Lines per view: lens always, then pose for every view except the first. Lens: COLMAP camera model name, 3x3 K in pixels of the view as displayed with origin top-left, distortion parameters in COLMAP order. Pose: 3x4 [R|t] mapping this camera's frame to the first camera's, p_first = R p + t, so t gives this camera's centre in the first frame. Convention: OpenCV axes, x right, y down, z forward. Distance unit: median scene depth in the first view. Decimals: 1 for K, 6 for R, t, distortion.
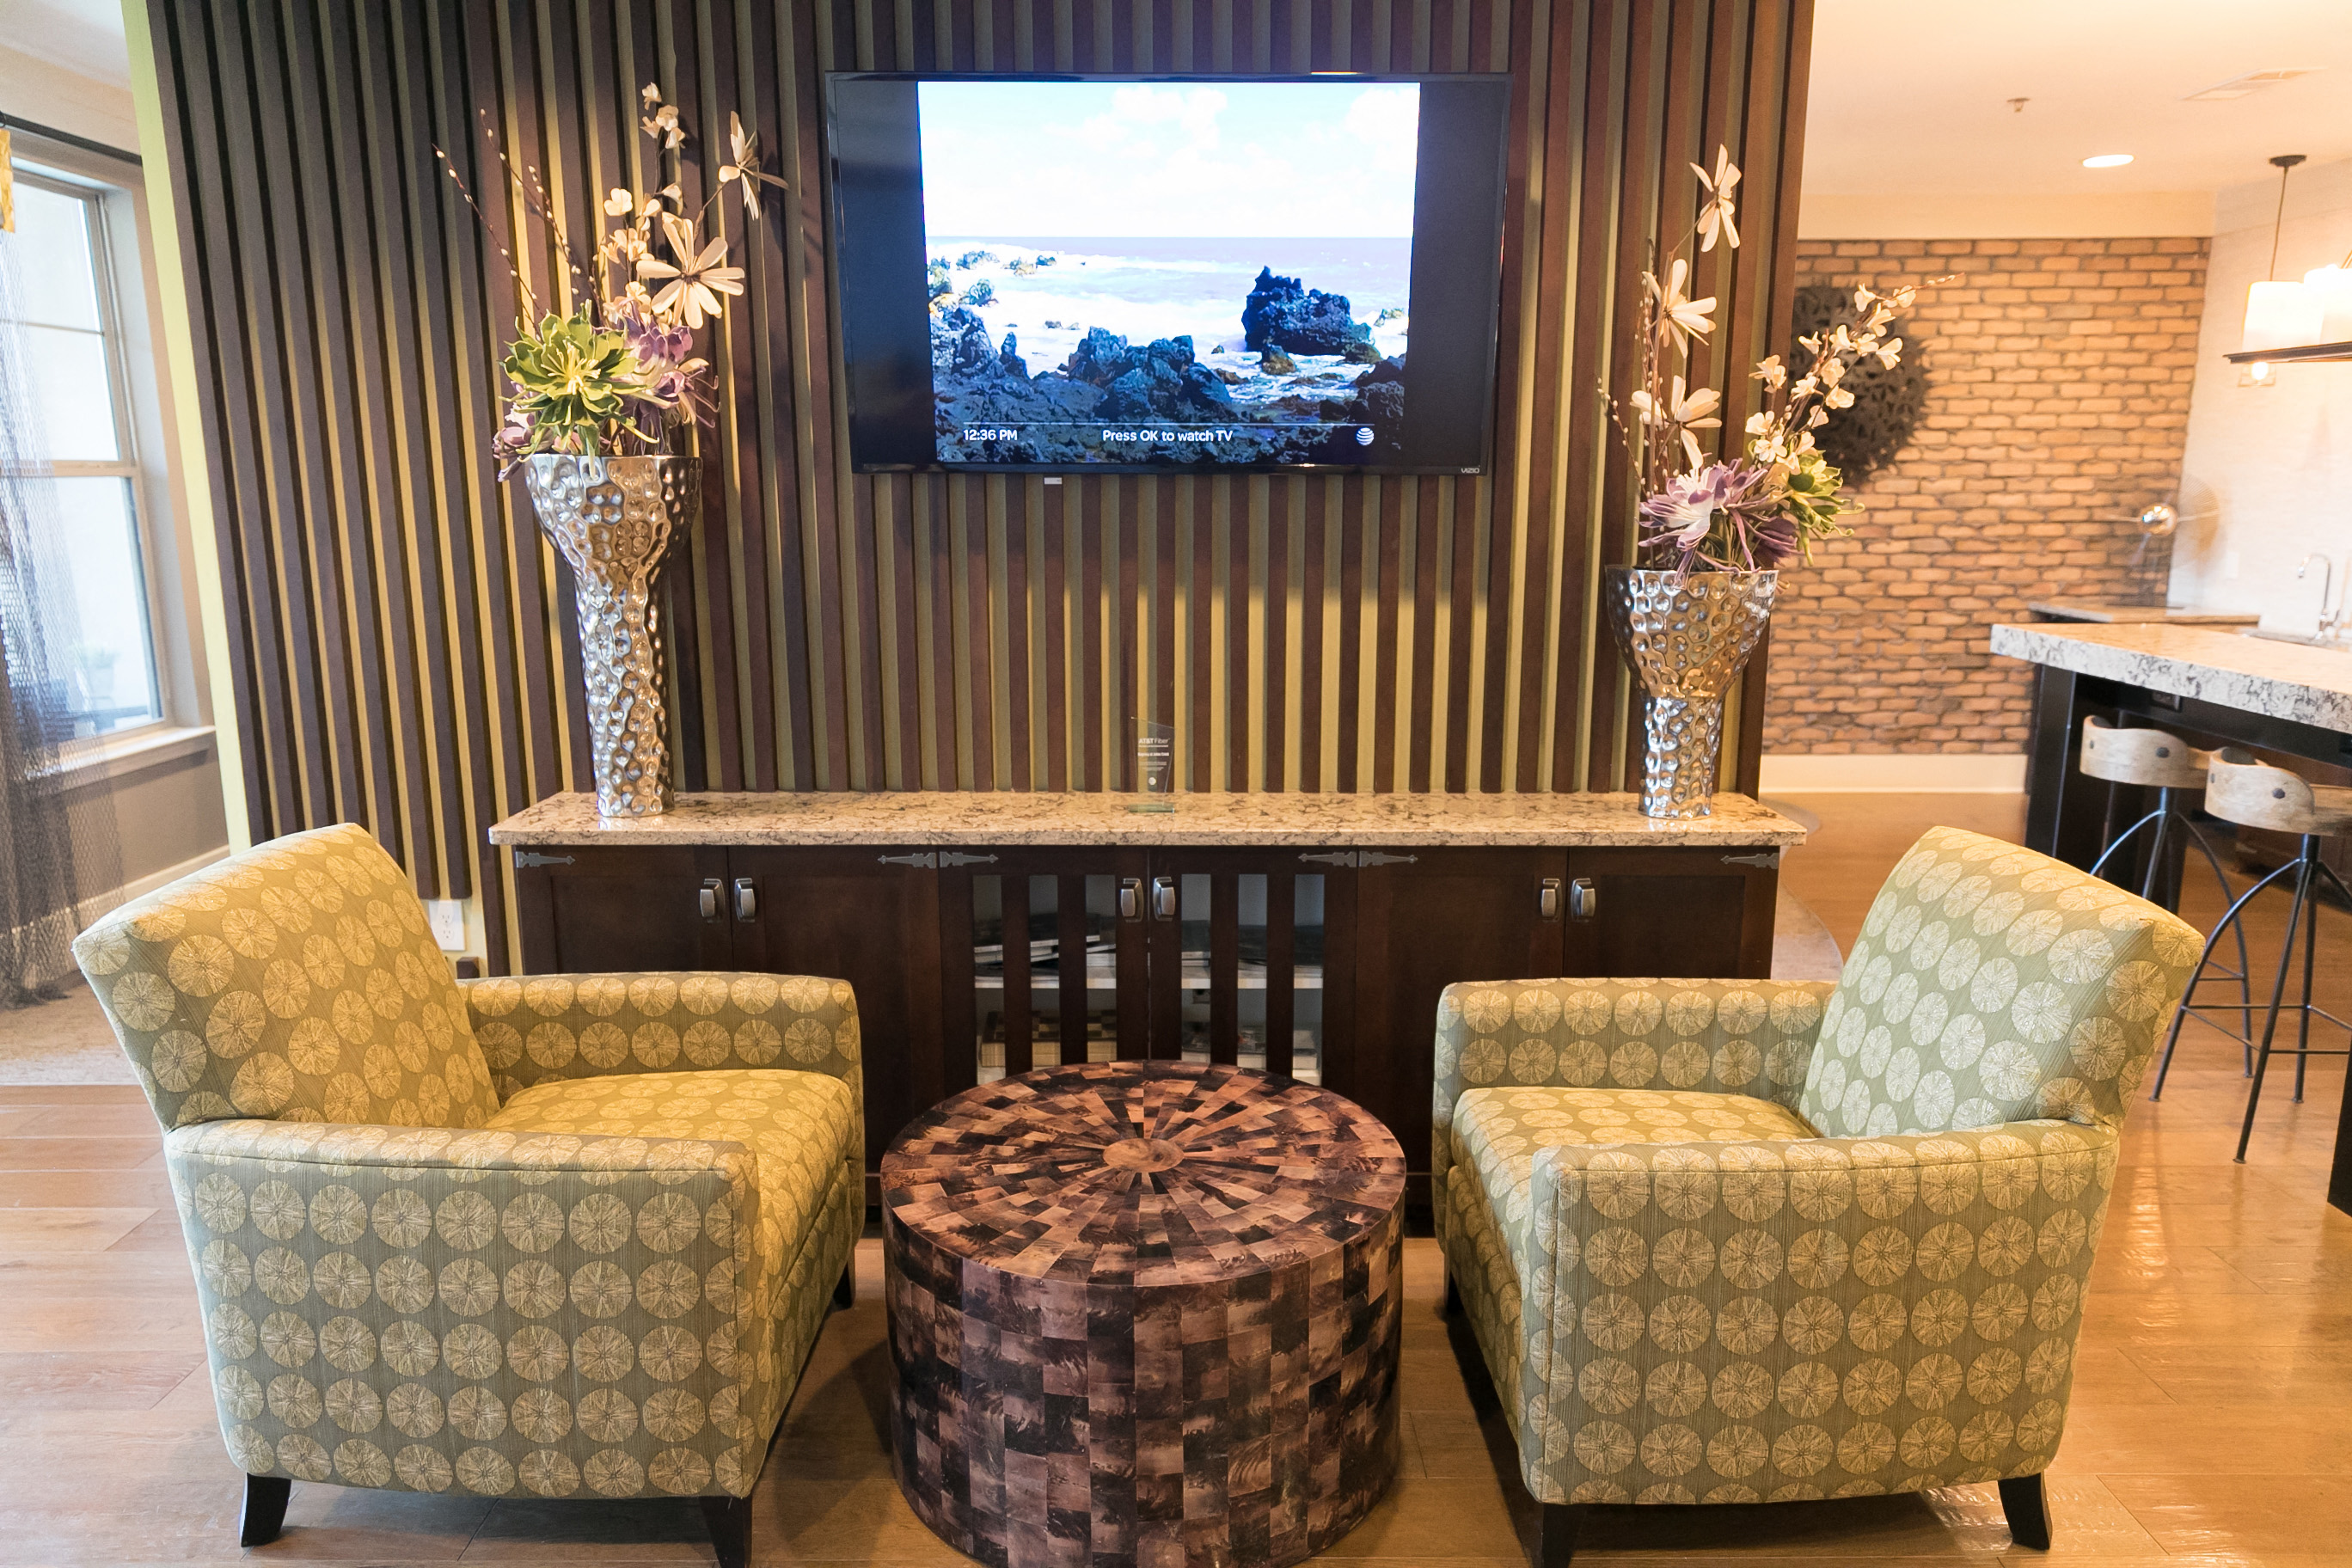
lens RADIAL K [[1549.0, 0, 1176.0], [0, 1549.0, 784.0], [0, 0, 1]] dist [0.023868, -0.002013]
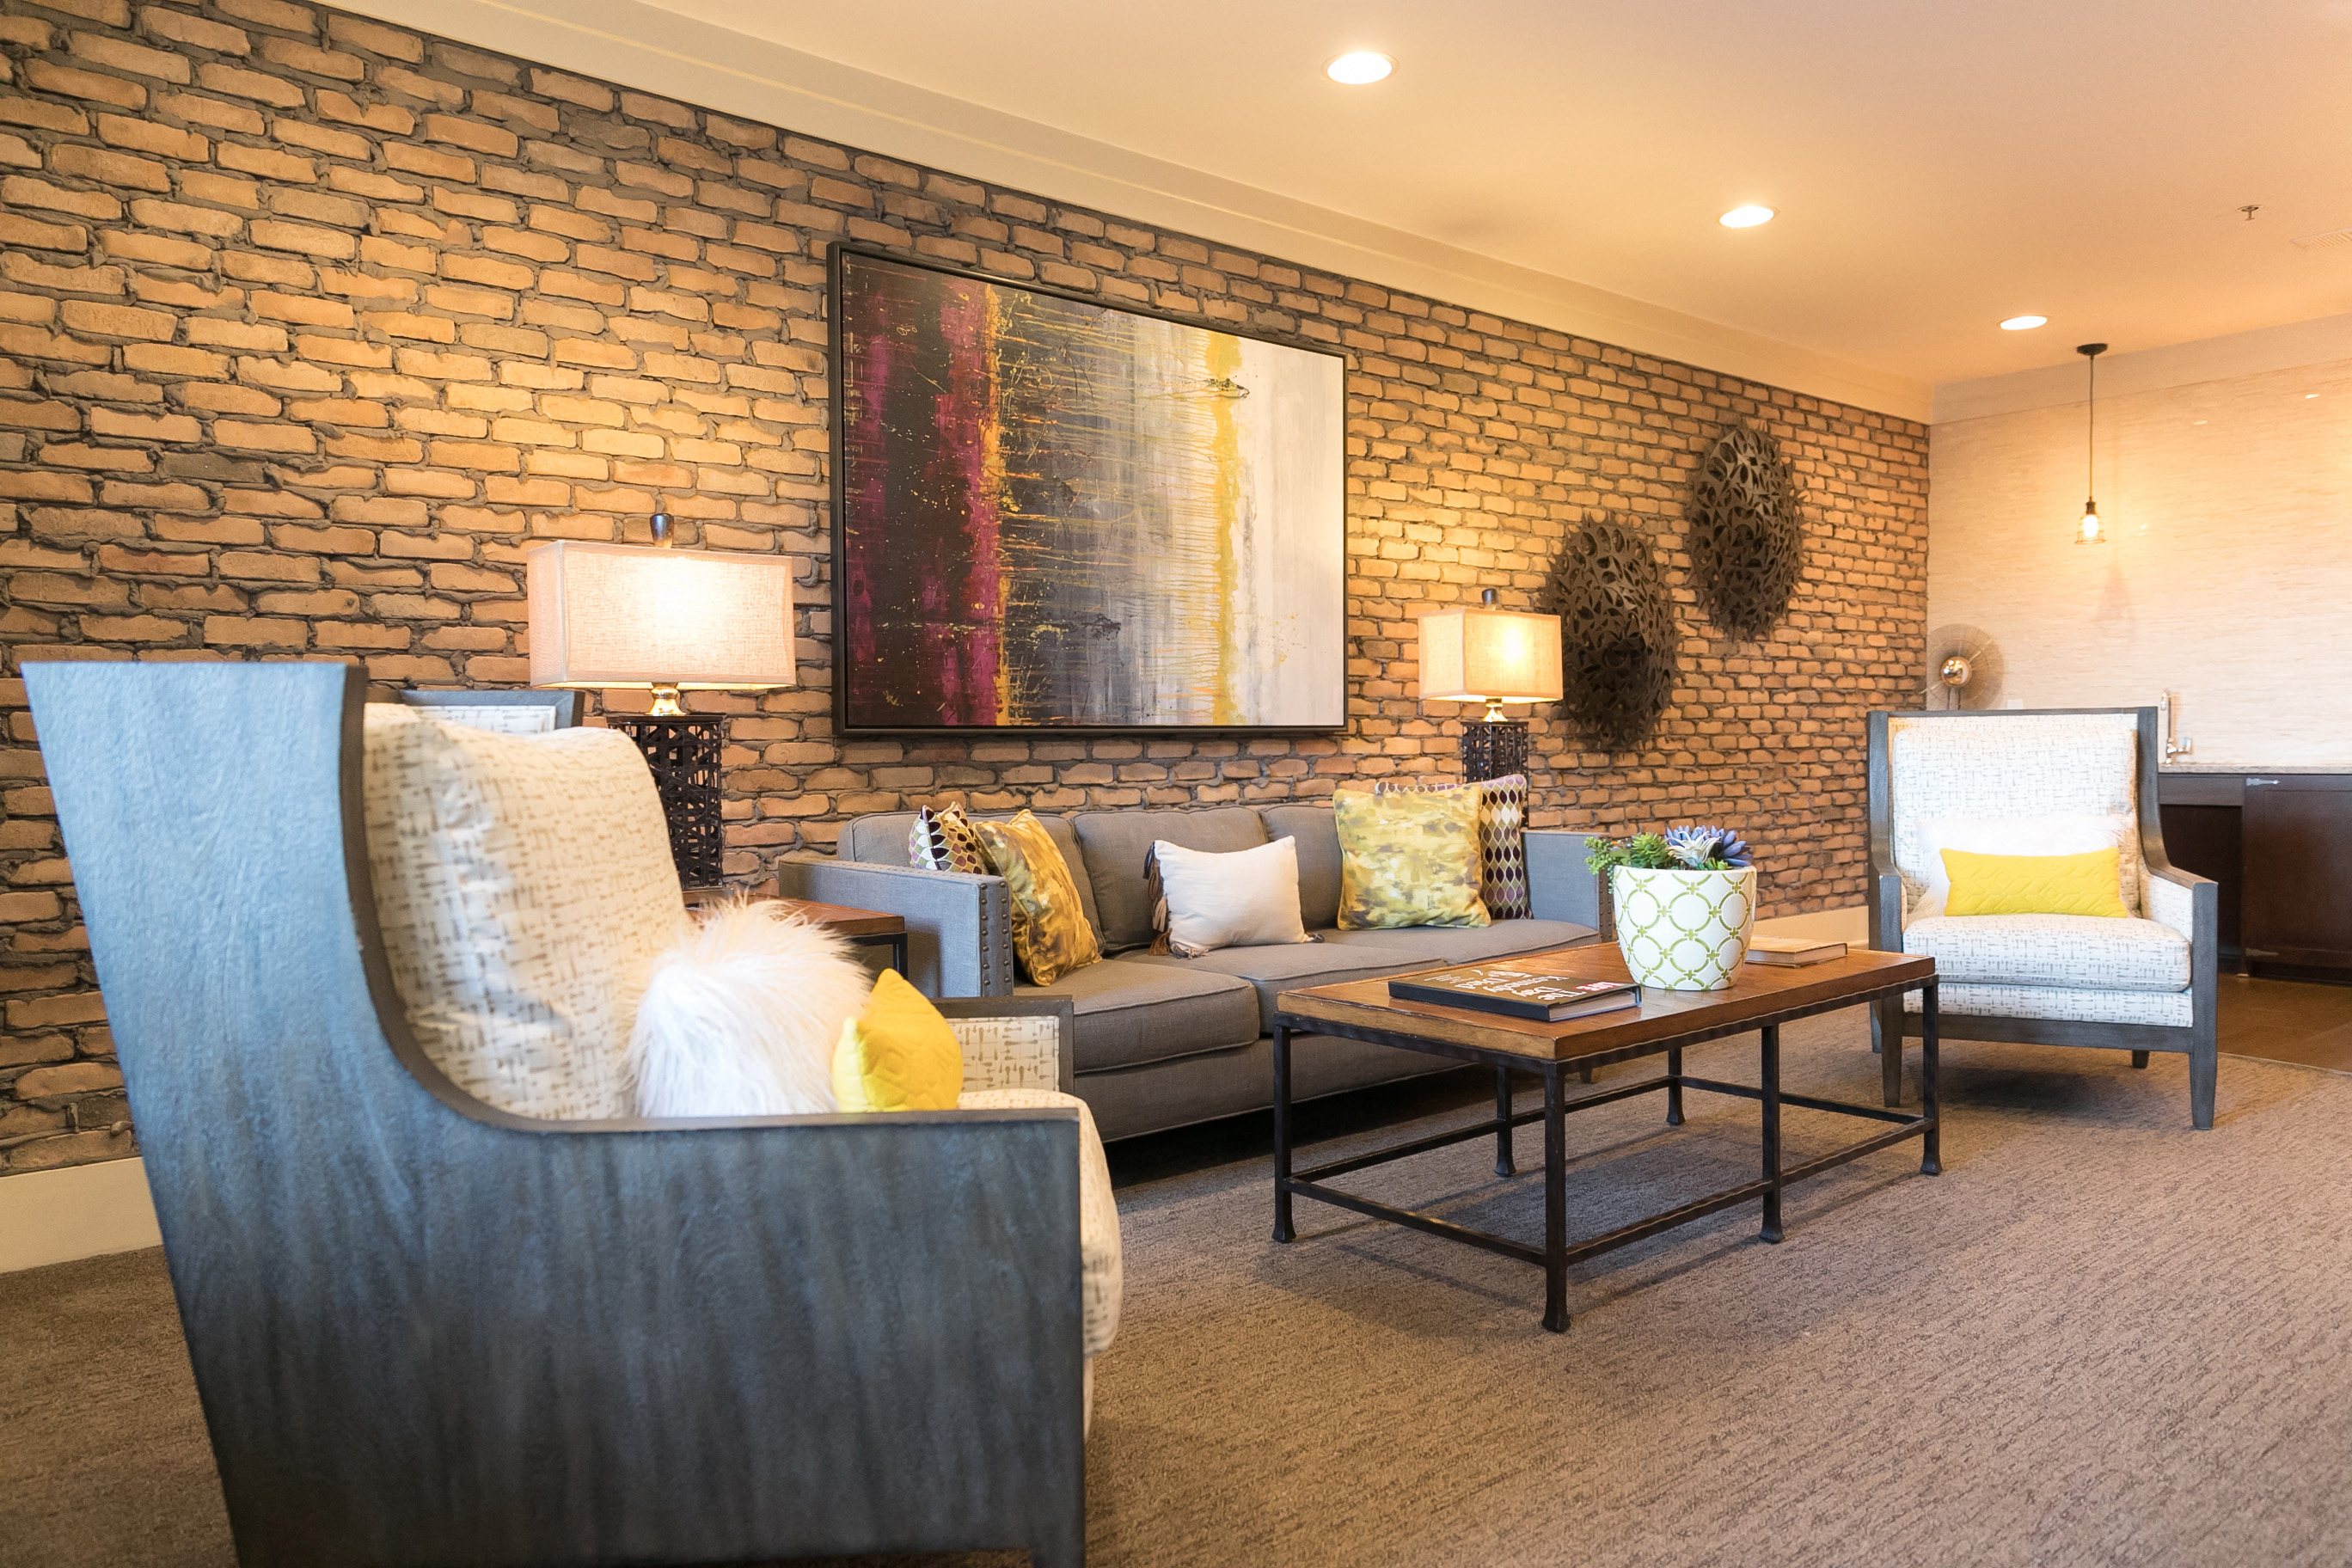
lens RADIAL K [[1549.0, 0, 1176.0], [0, 1549.0, 784.0], [0, 0, 1]] dist [0.023868, -0.002013]
pose [[0.778513, -0.023775, 0.627178, -0.444681], [0.131510, 0.983279, -0.125969, -0.028744], [-0.613696, 0.180549, 0.768622, 0.510128]]
